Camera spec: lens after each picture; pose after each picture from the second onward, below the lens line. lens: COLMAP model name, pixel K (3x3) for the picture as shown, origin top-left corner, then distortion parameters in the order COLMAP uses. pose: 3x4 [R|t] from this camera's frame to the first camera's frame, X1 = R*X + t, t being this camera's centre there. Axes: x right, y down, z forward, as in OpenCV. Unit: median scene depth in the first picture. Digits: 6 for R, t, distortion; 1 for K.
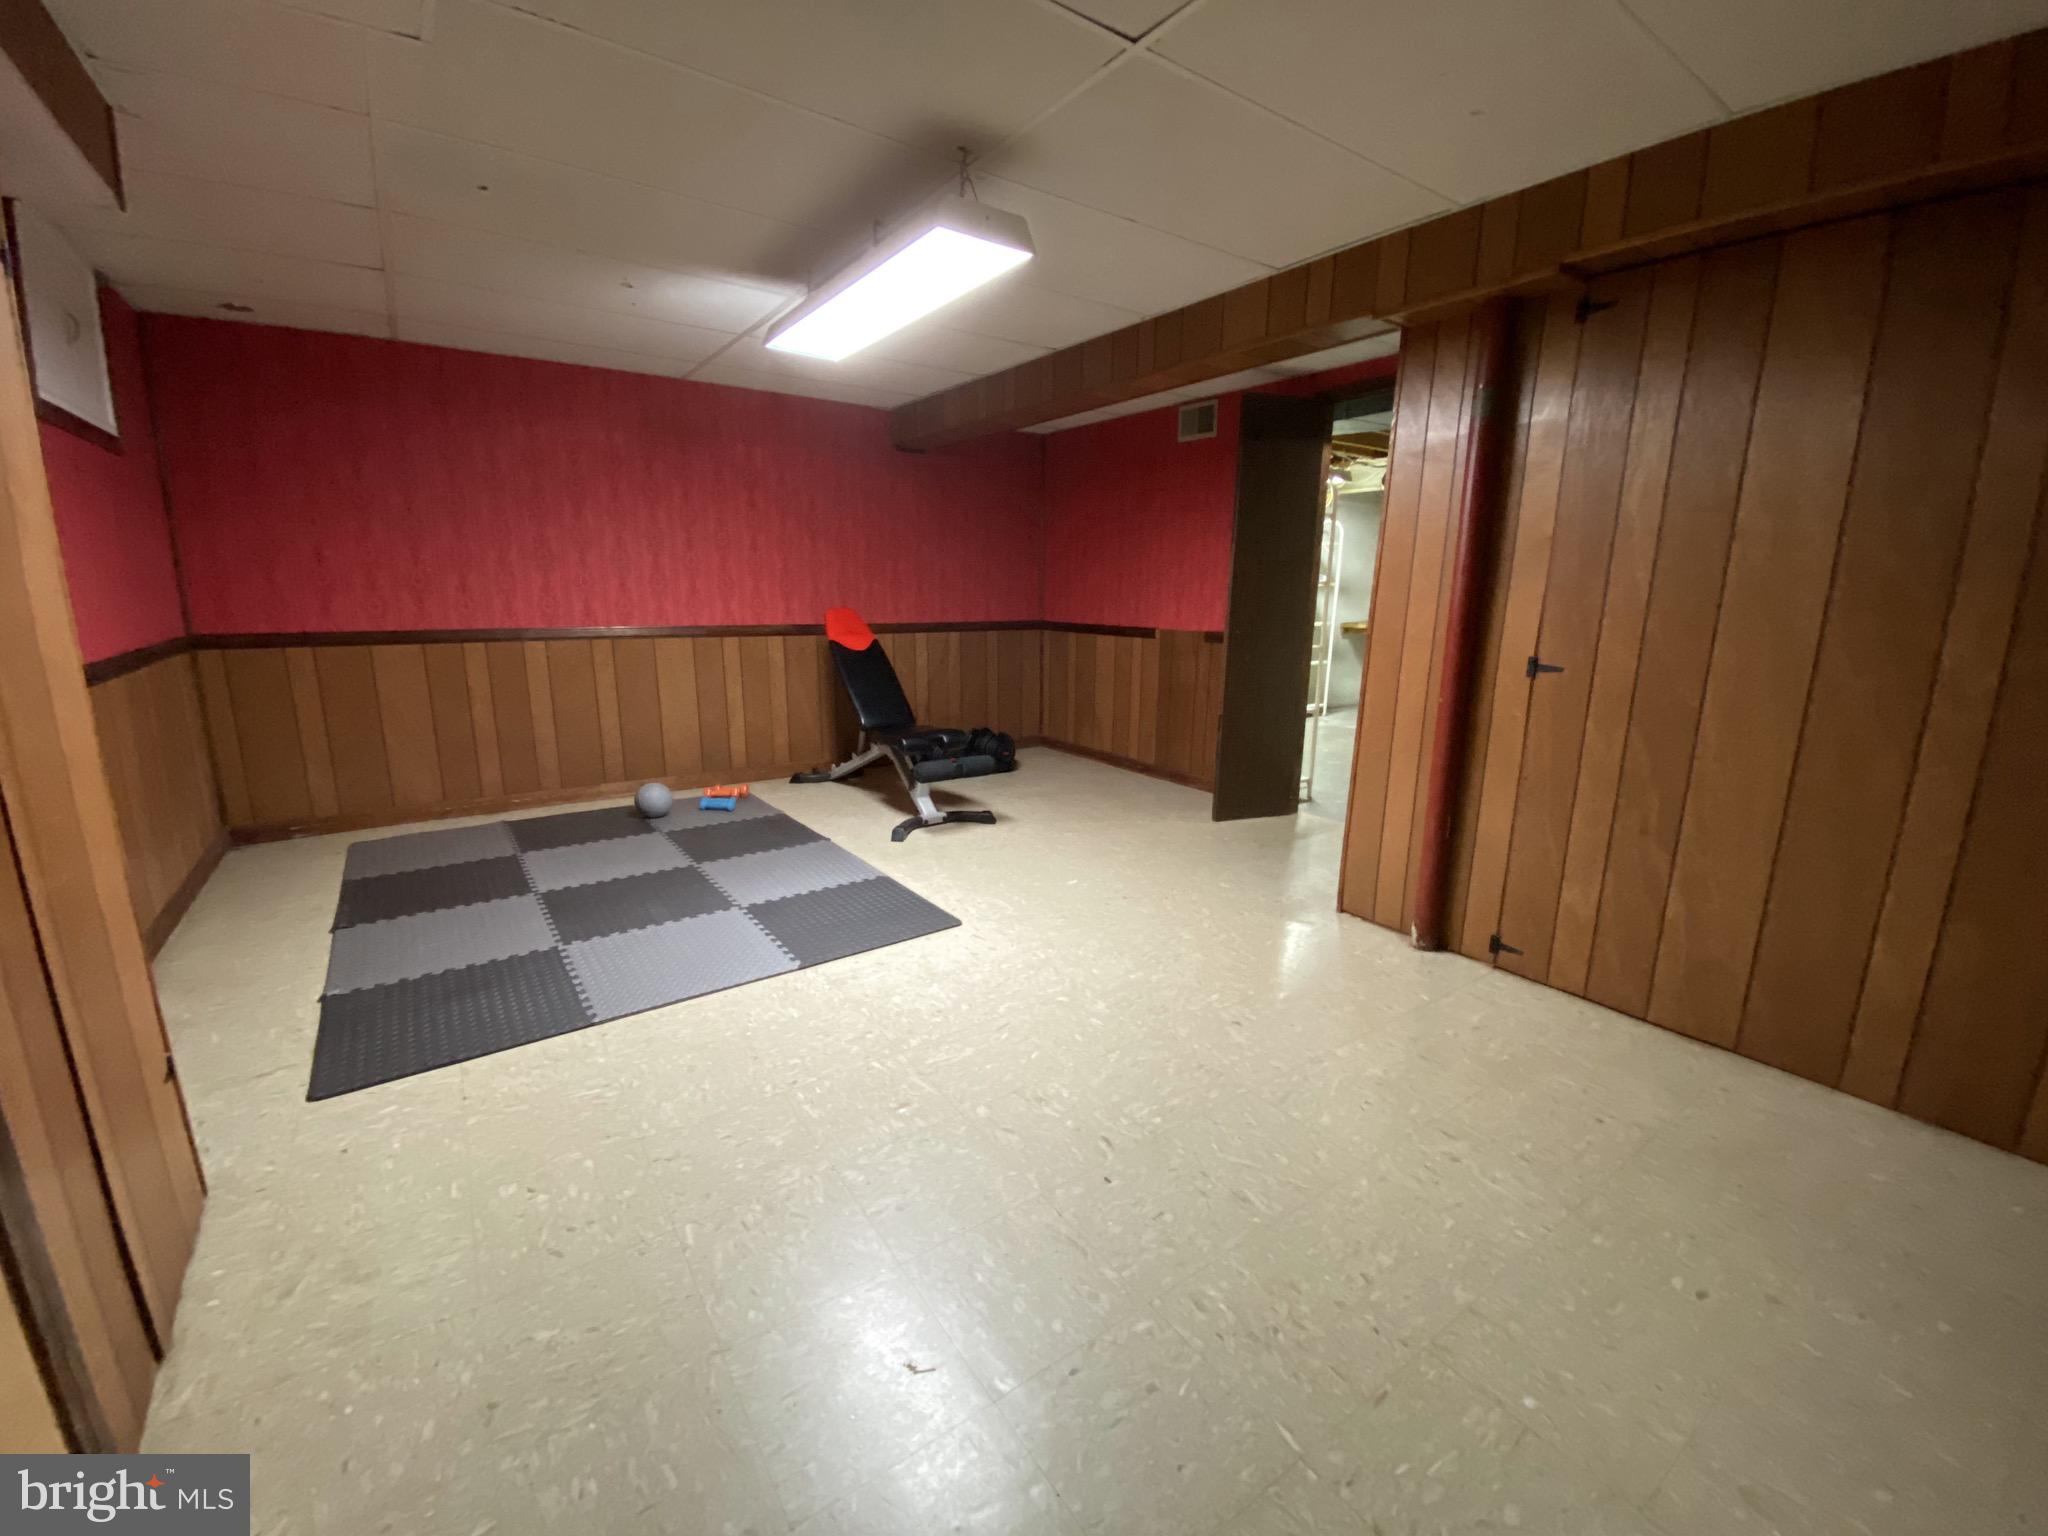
lens RADIAL K [[834.0, 0, 1034.2], [0, 834.0, 717.9], [0, 0, 1]] dist [-0.001672, -0.000287]
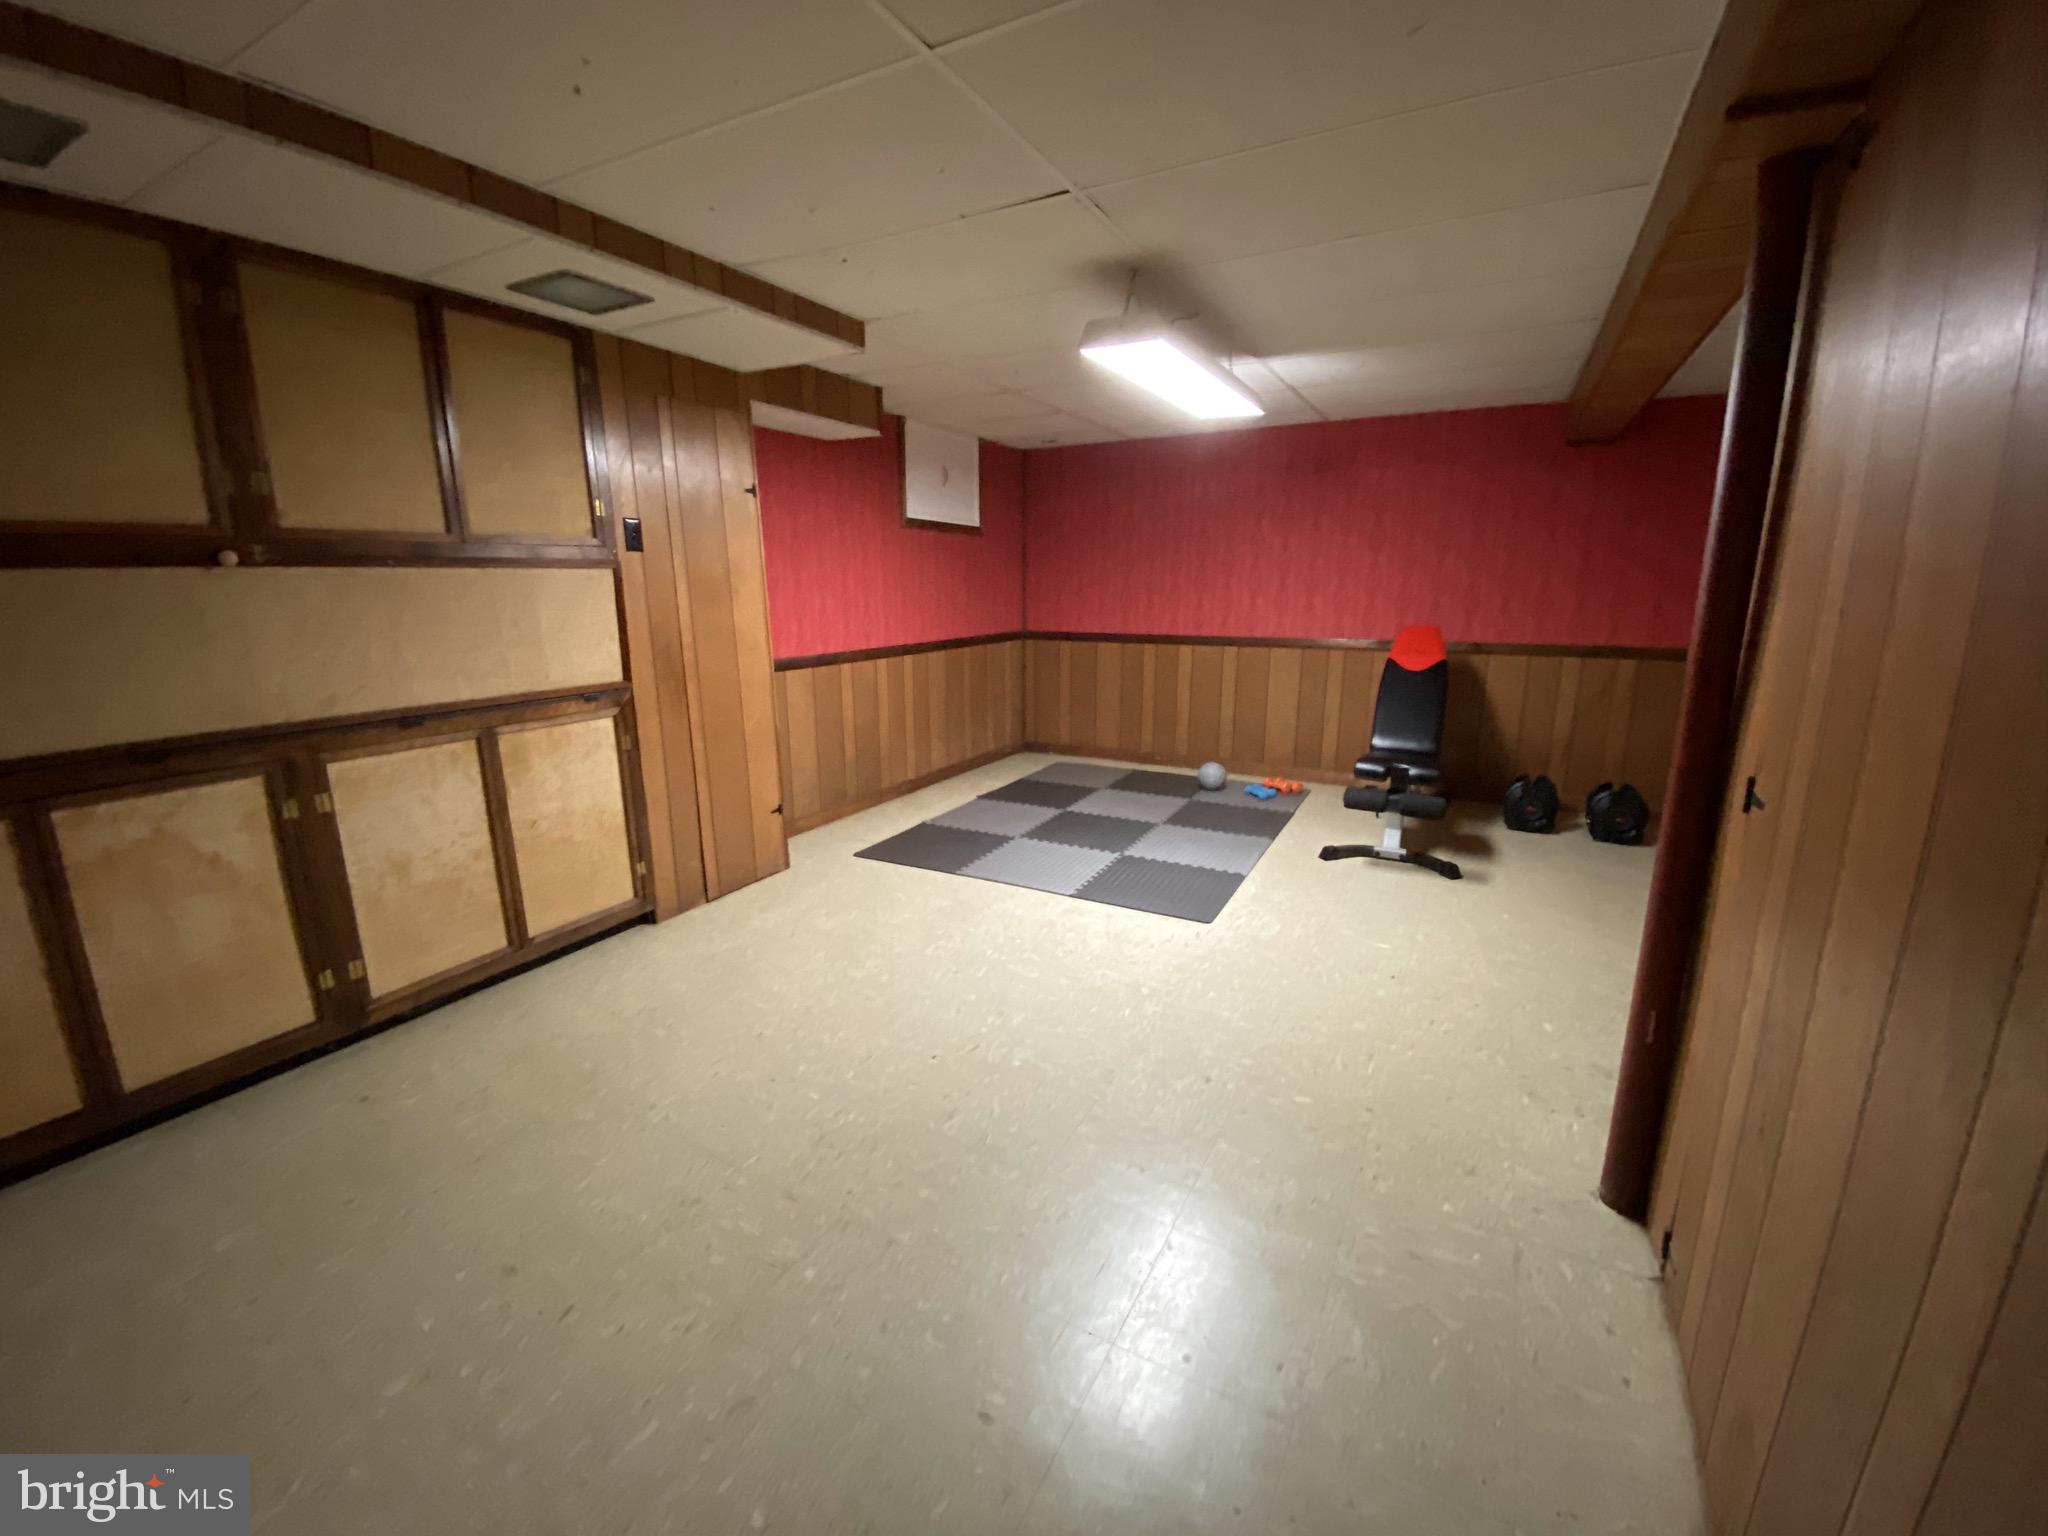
lens RADIAL K [[824.2, 0, 1024.0], [0, 824.2, 768.0], [0, 0, 1]] dist [-0.000088, -0.000134]
pose [[0.411969, 0.186450, -0.891918, 0.651115], [-0.132102, 0.980721, 0.143996, -0.067260], [0.901571, 0.058502, 0.428657, 0.266089]]
